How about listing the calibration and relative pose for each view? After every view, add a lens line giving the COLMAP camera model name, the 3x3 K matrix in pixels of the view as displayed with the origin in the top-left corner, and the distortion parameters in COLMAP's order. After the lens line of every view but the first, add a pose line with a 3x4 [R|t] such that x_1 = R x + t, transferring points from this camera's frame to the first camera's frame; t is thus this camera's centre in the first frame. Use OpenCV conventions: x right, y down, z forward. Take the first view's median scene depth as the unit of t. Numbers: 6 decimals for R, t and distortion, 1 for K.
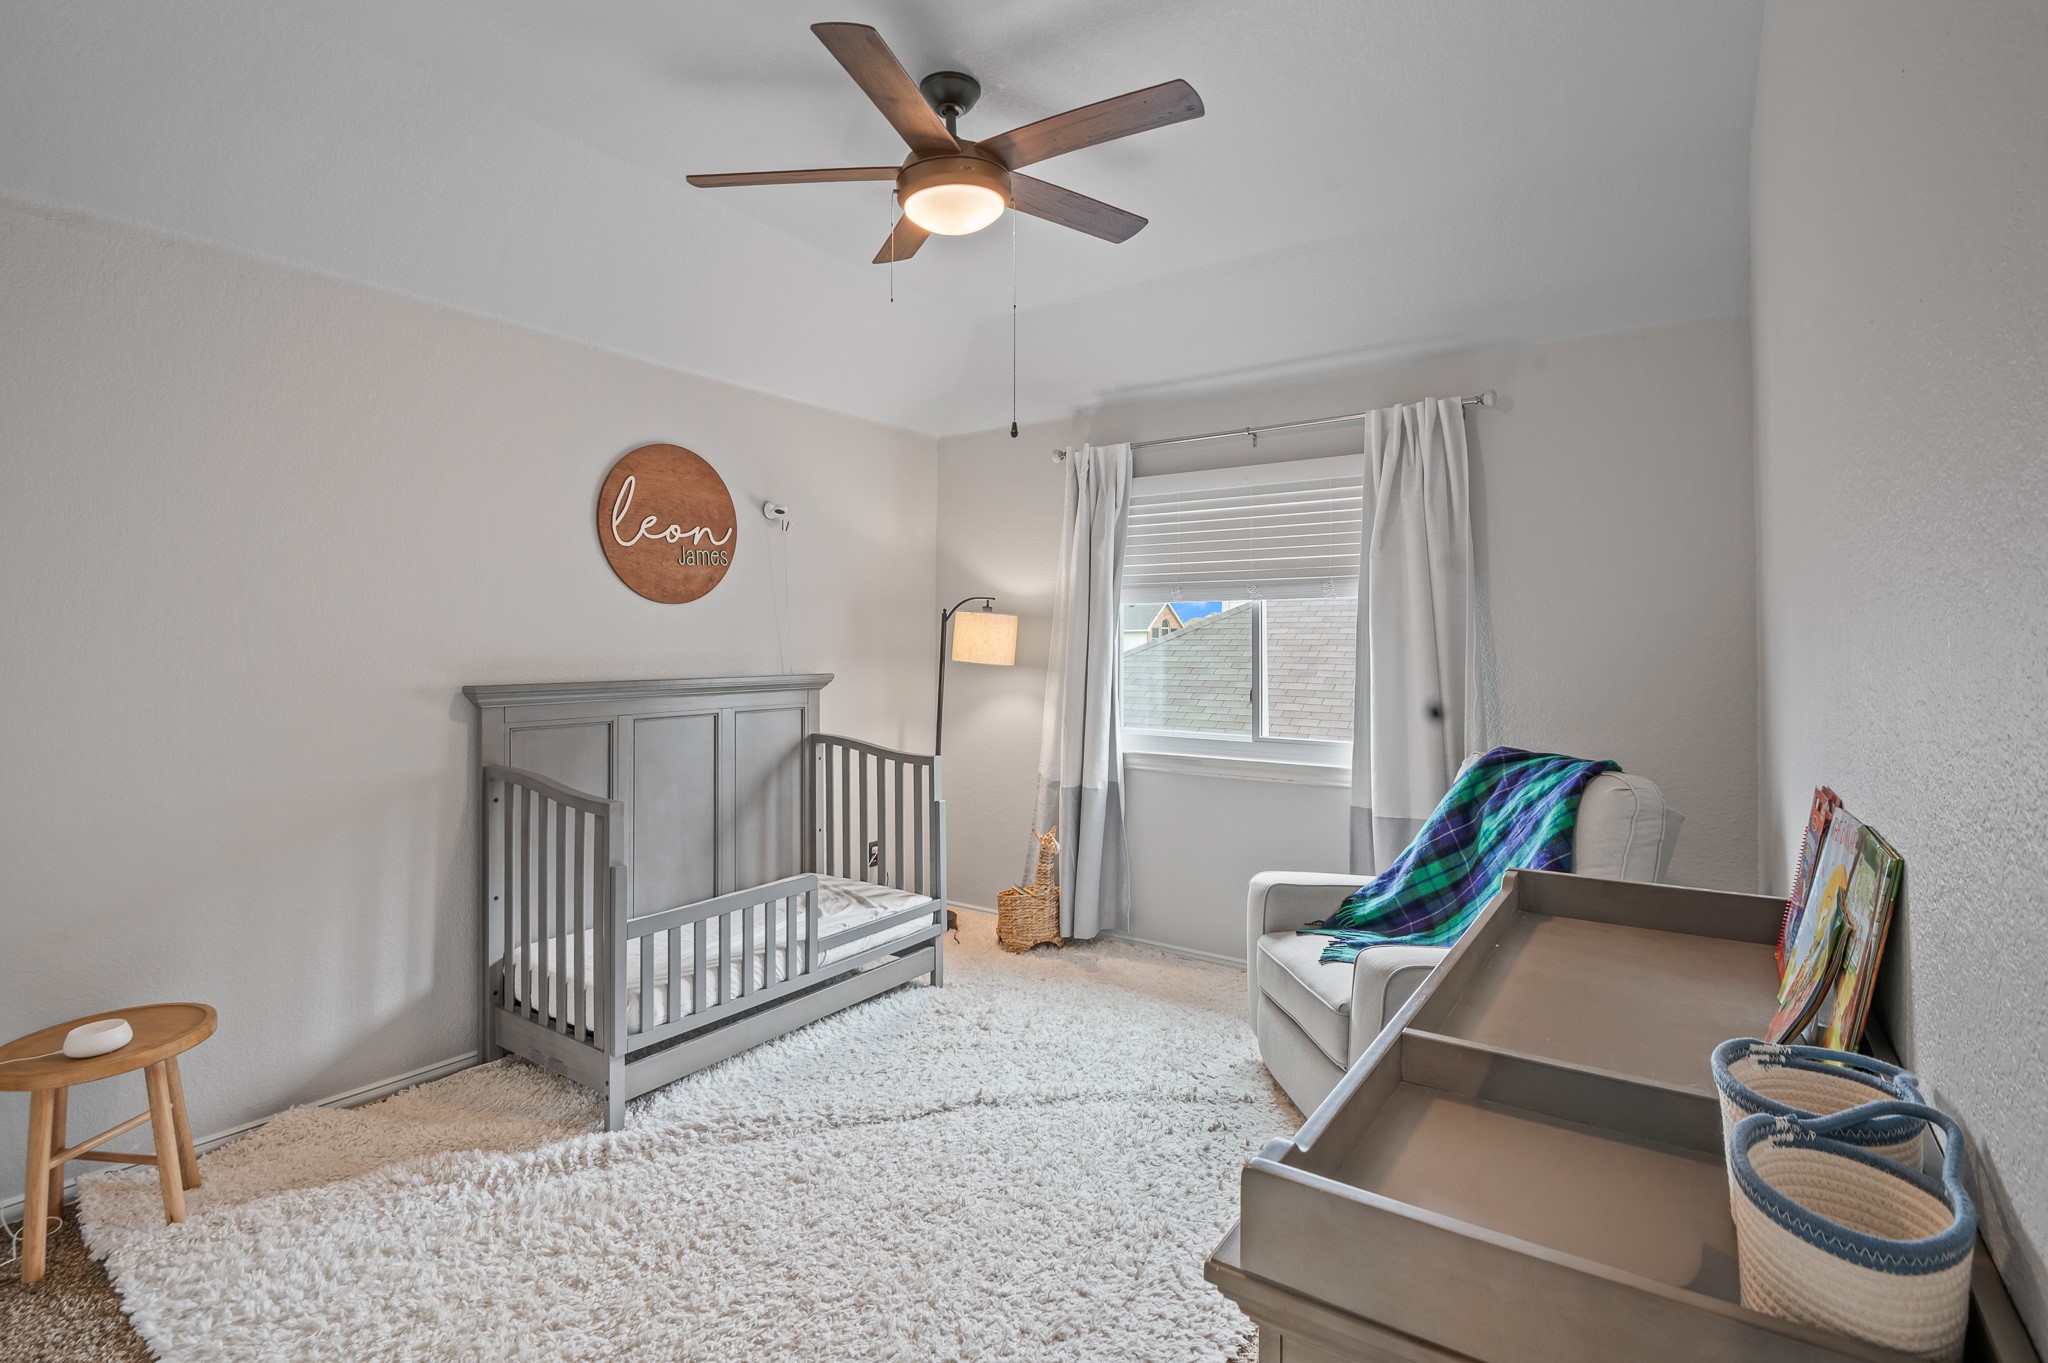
lens RADIAL K [[980.9, 0, 1020.2], [0, 980.9, 641.6], [0, 0, 1]] dist [-0.001238, -0.010358]
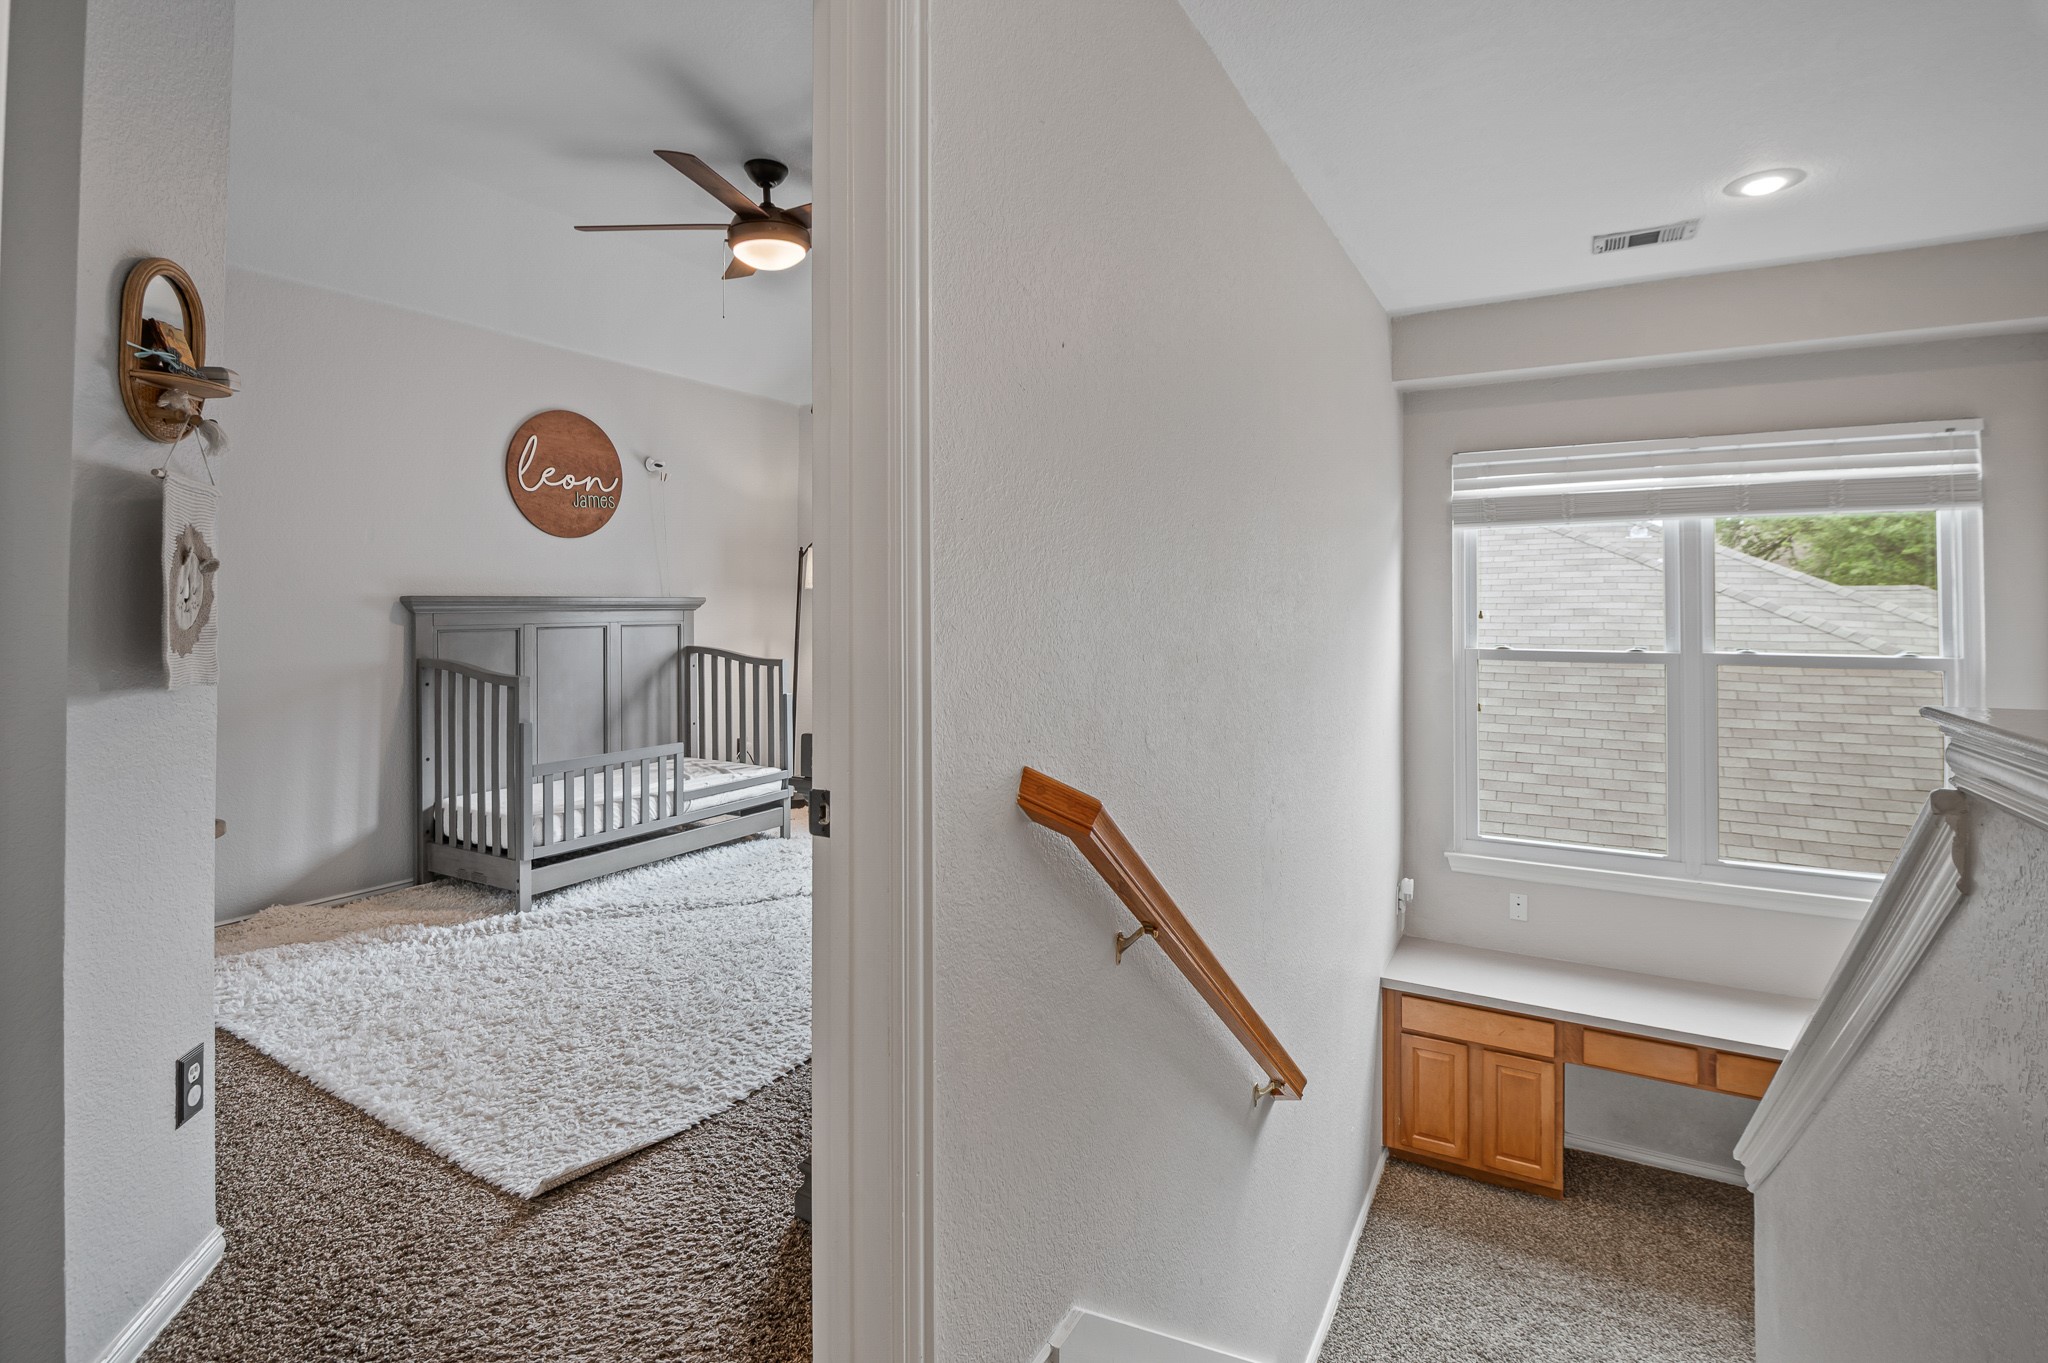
lens RADIAL K [[958.8, 0, 1029.4], [0, 958.8, 600.7], [0, 0, 1]] dist [-0.016357, -0.000721]
pose [[0.994917, -0.003452, 0.100641, 0.137216], [0.003152, 0.999990, 0.003146, 0.050328], [-0.100651, -0.002813, 0.994918, -0.346932]]
